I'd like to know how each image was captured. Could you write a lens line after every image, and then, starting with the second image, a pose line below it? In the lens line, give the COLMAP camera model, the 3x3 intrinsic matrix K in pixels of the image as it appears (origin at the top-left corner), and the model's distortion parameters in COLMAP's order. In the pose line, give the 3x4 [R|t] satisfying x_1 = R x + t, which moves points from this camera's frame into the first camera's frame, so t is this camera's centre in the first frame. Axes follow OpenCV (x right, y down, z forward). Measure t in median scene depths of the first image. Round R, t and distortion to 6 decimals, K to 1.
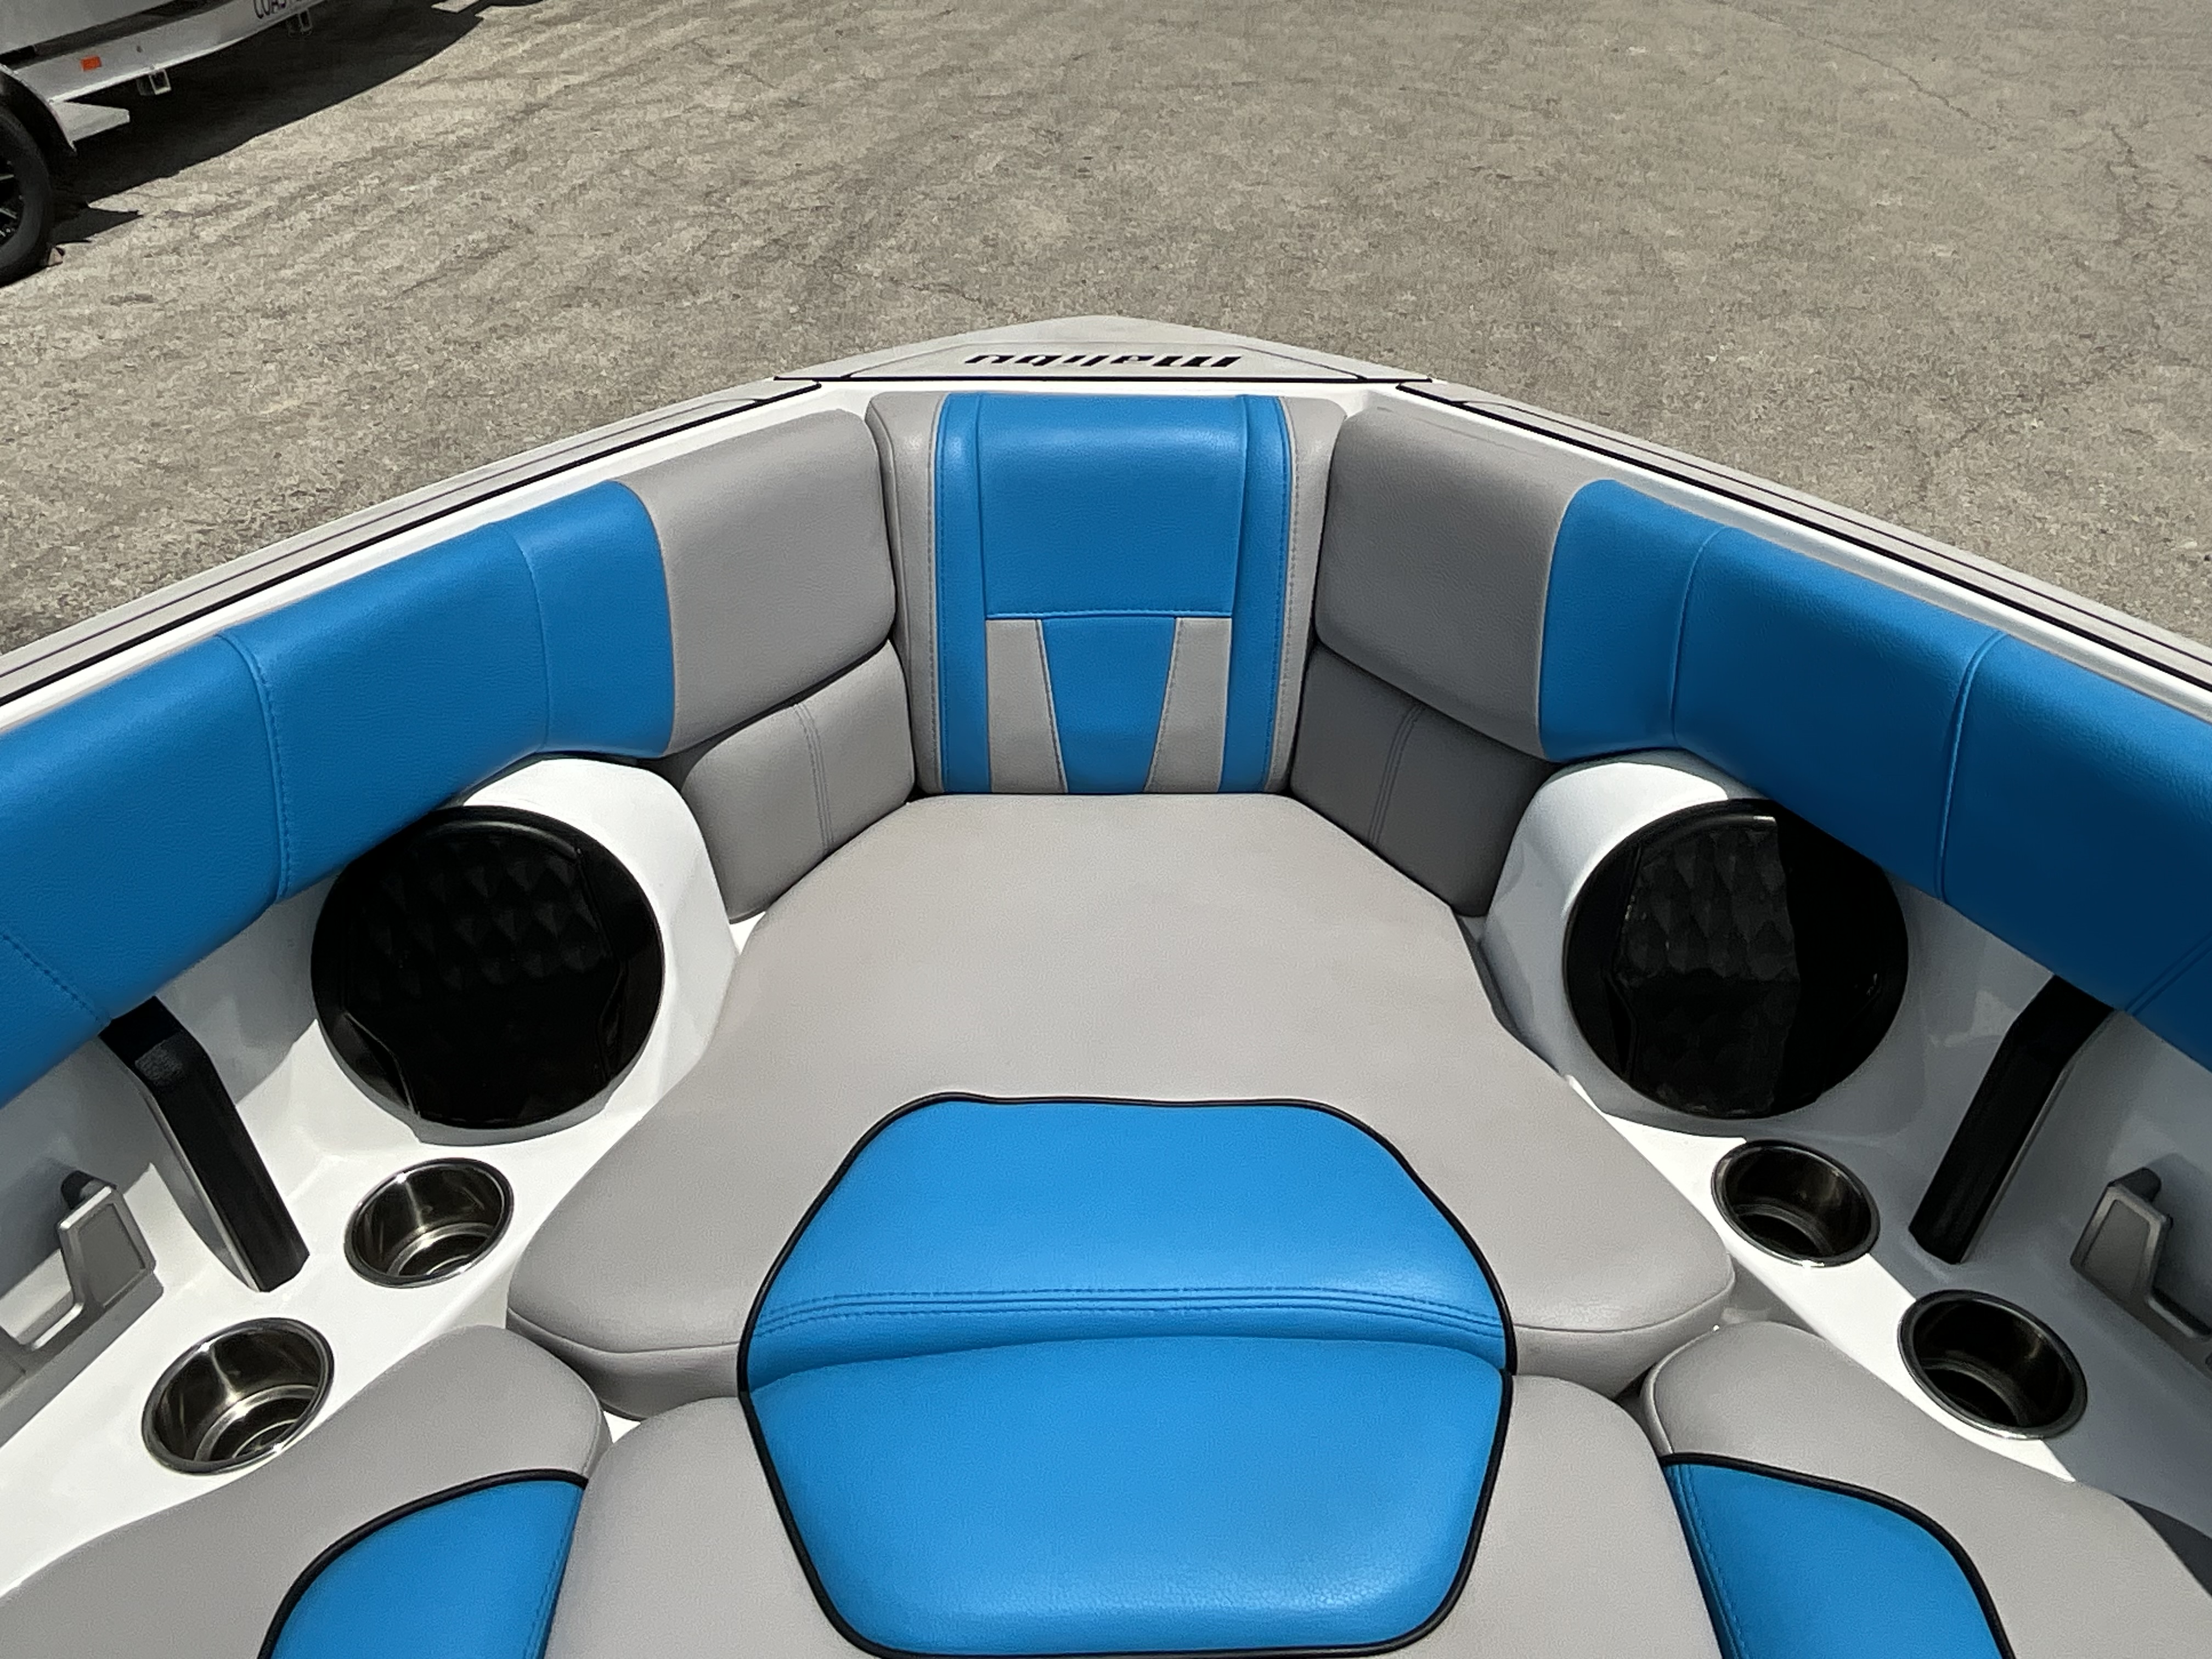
lens RADIAL K [[1666.2, 0, 1106.4], [0, 1666.2, 824.4], [0, 0, 1]] dist [0.001179, -0.013926]
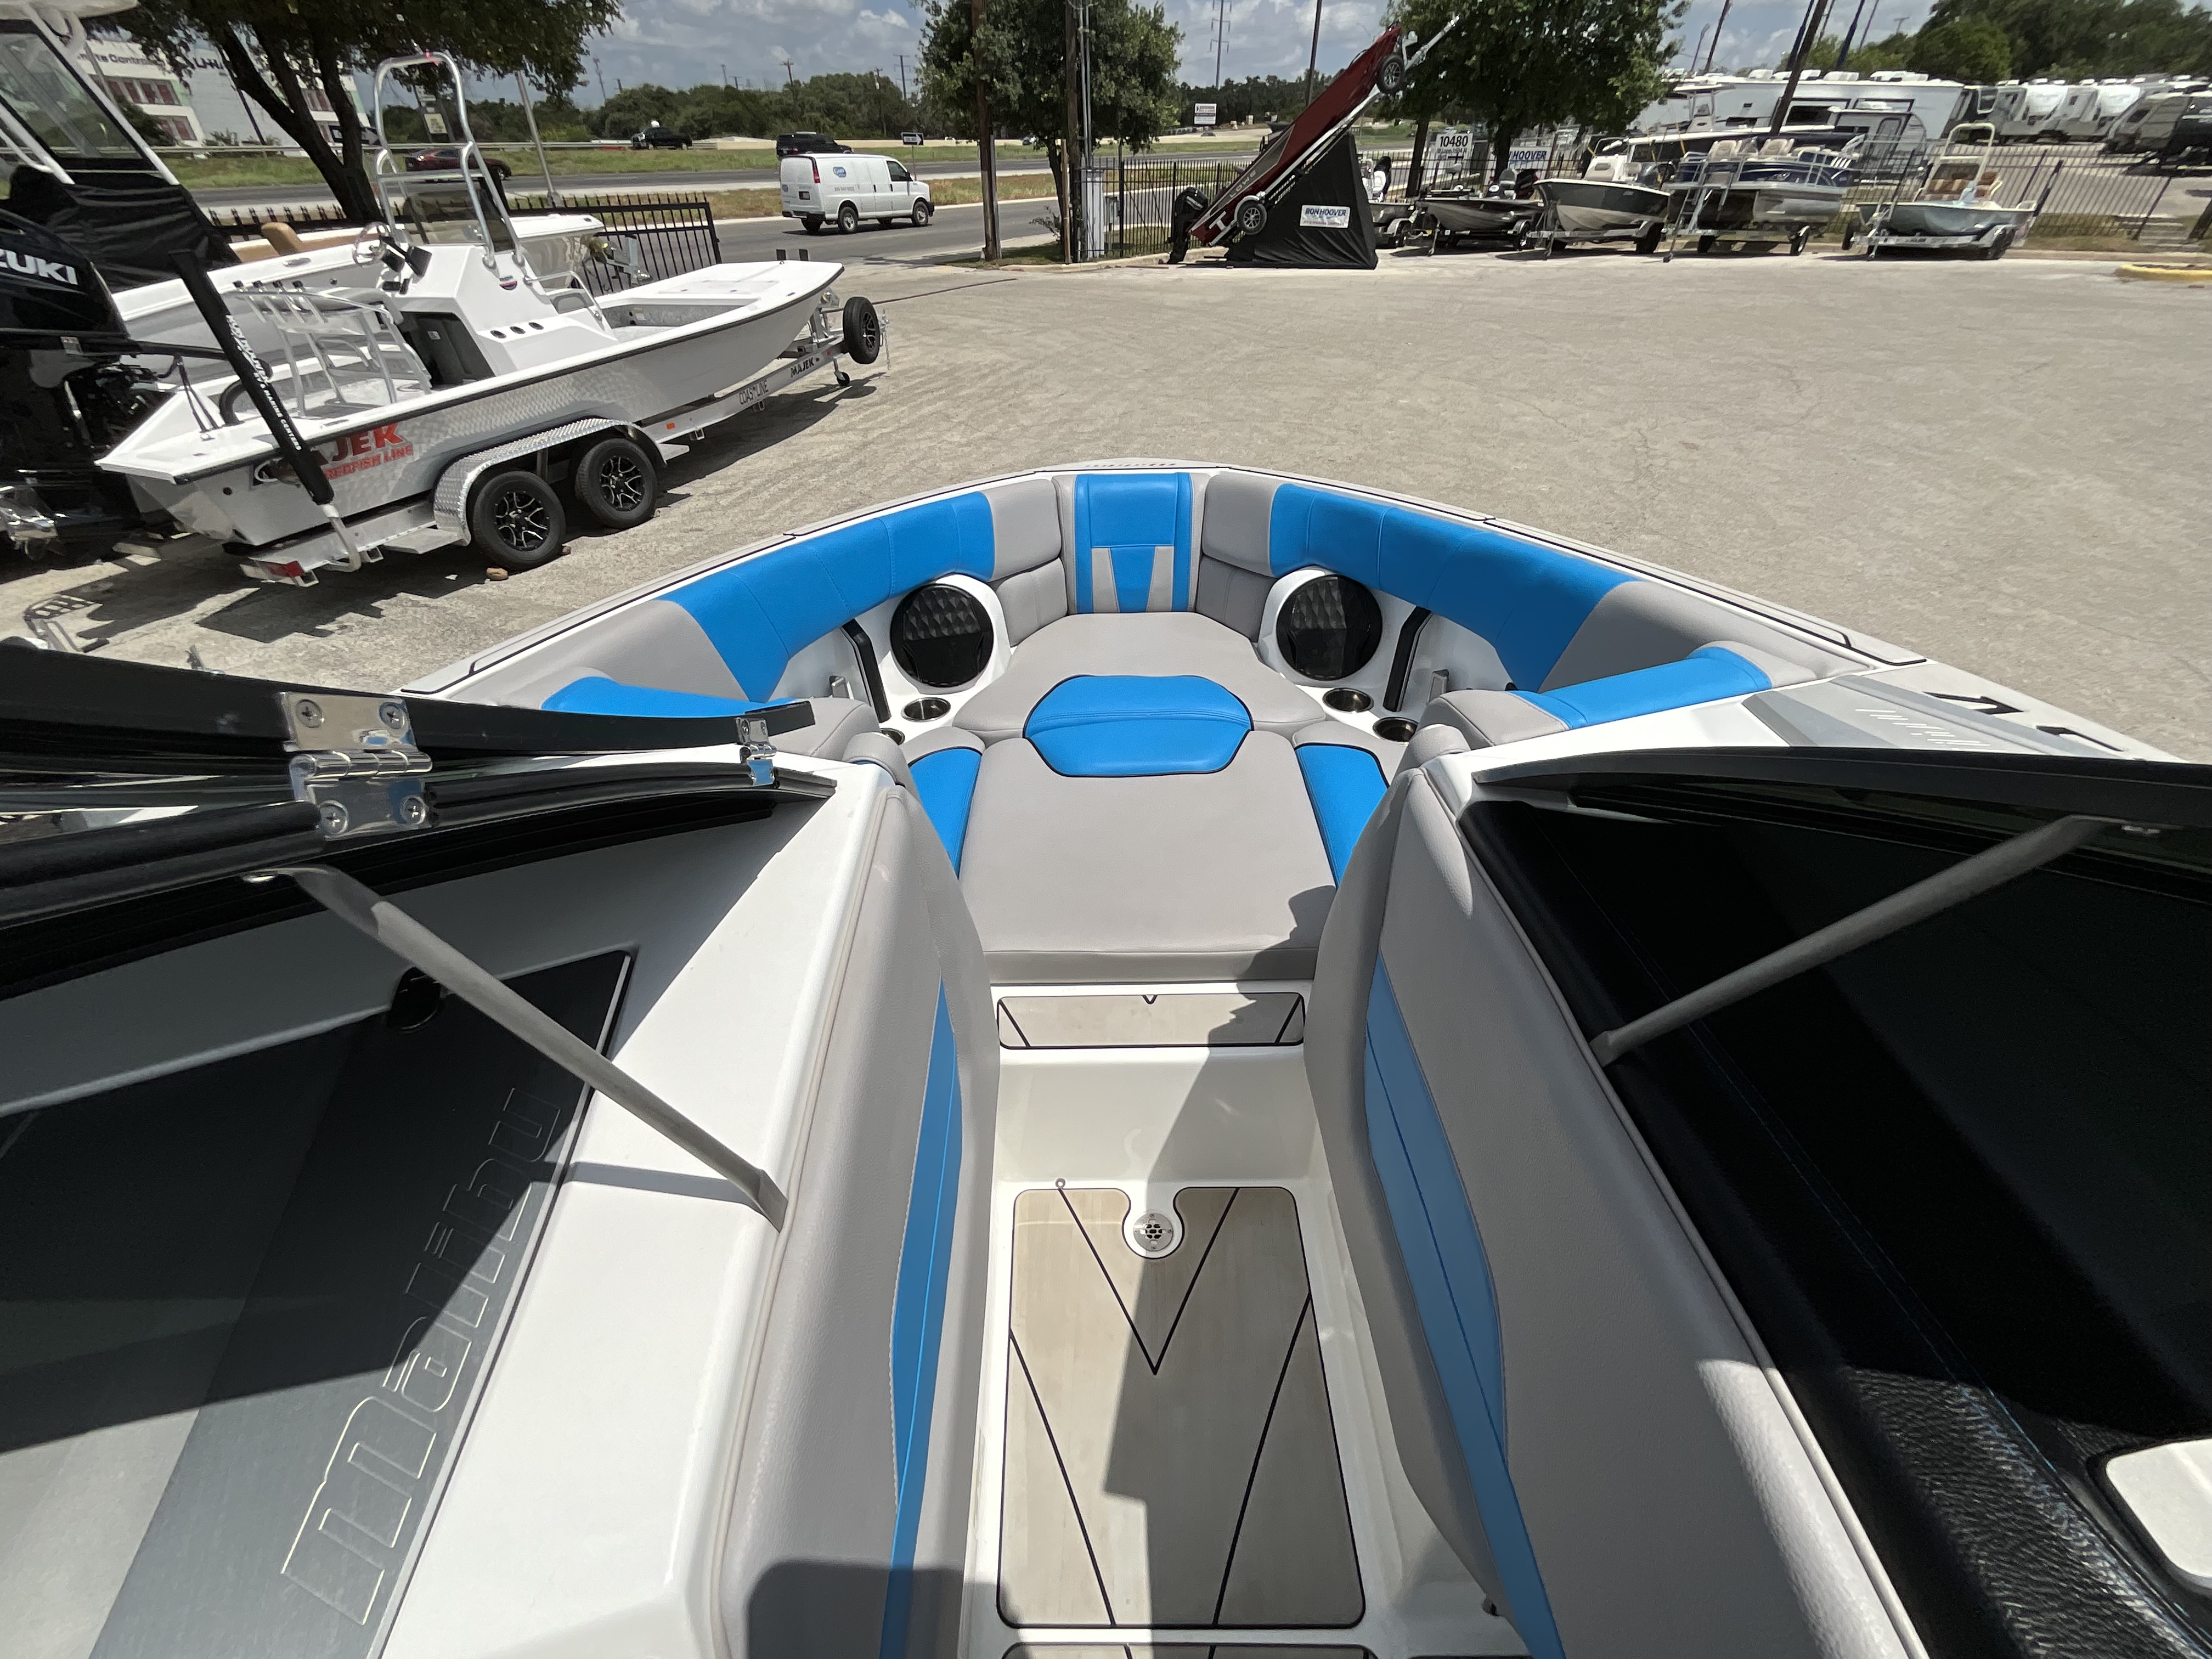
lens RADIAL K [[898.1, 0, 1104.6], [0, 898.1, 839.7], [0, 0, 1]] dist [-0.001215, -0.000479]
pose [[0.998831, -0.010075, -0.047277, 0.005898], [0.009866, 0.999941, -0.004654, 0.108139], [0.047321, 0.004182, 0.998871, -0.161304]]
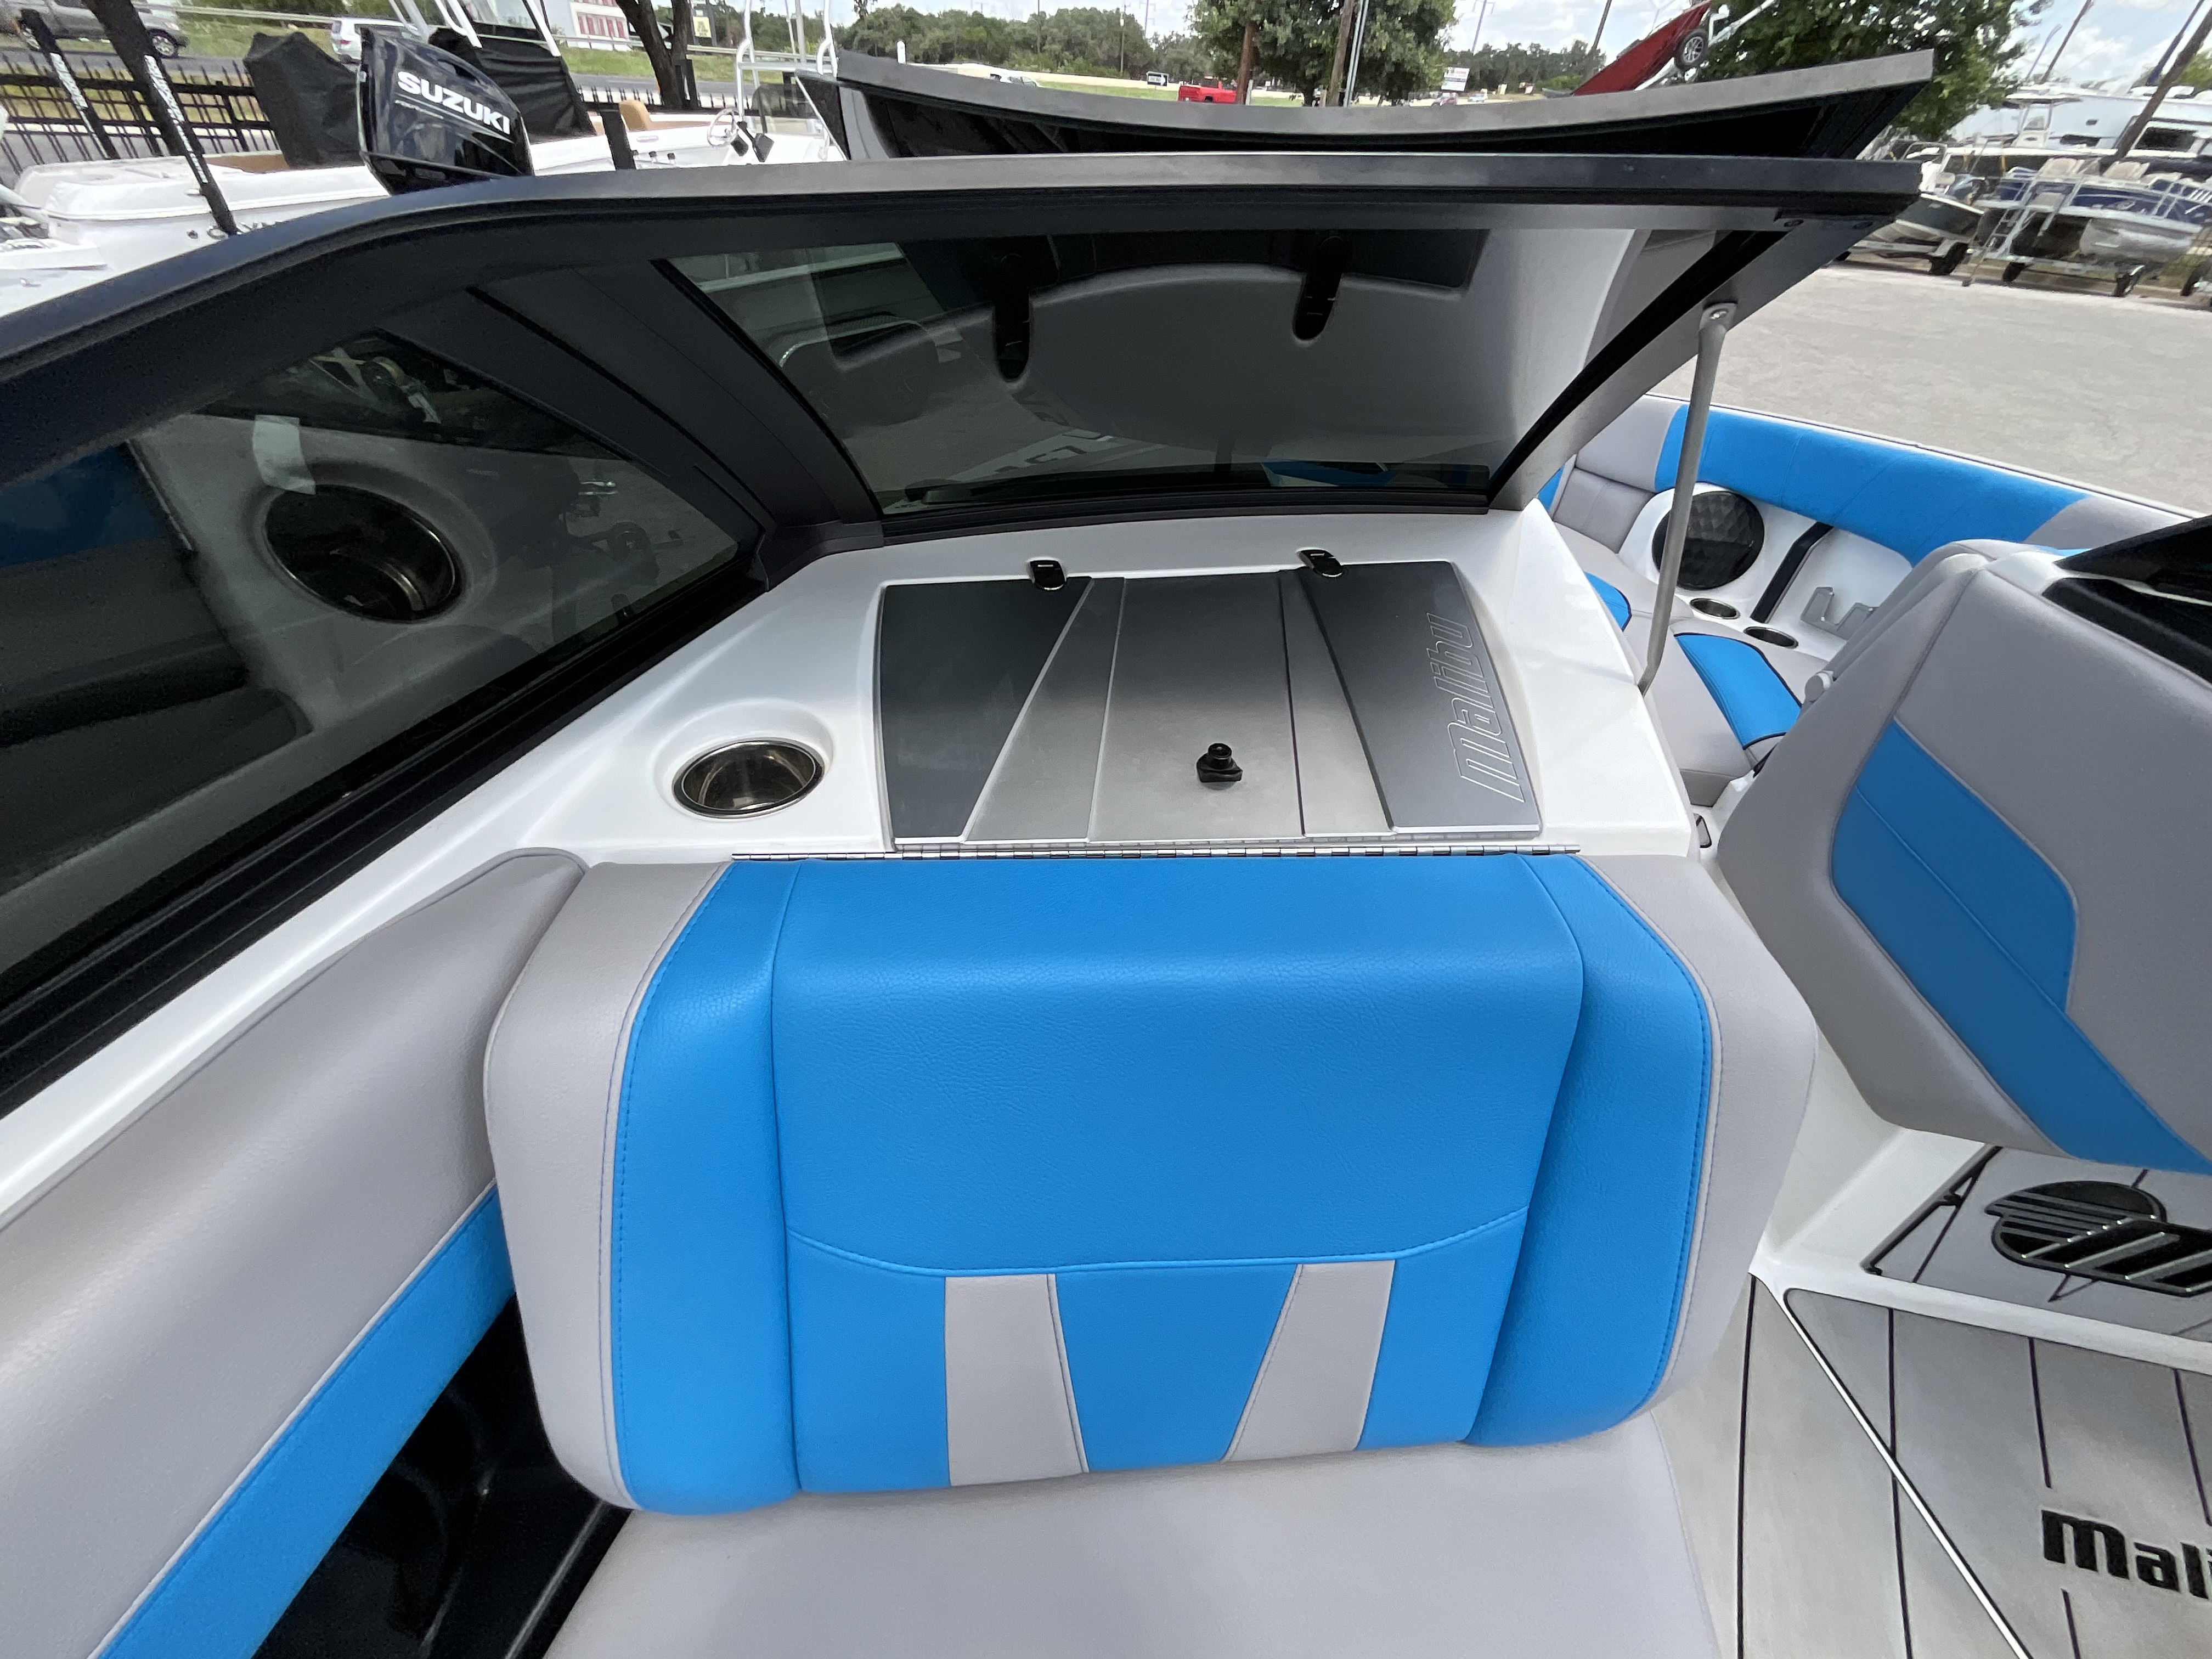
lens RADIAL K [[890.1, 0, 1102.4], [0, 890.1, 839.0], [0, 0, 1]] dist [0.007468, -0.004478]
pose [[0.972330, 0.170952, -0.159213, -0.097438], [-0.166569, 0.985194, 0.040579, 0.182430], [0.163793, -0.012936, 0.986410, -0.228397]]
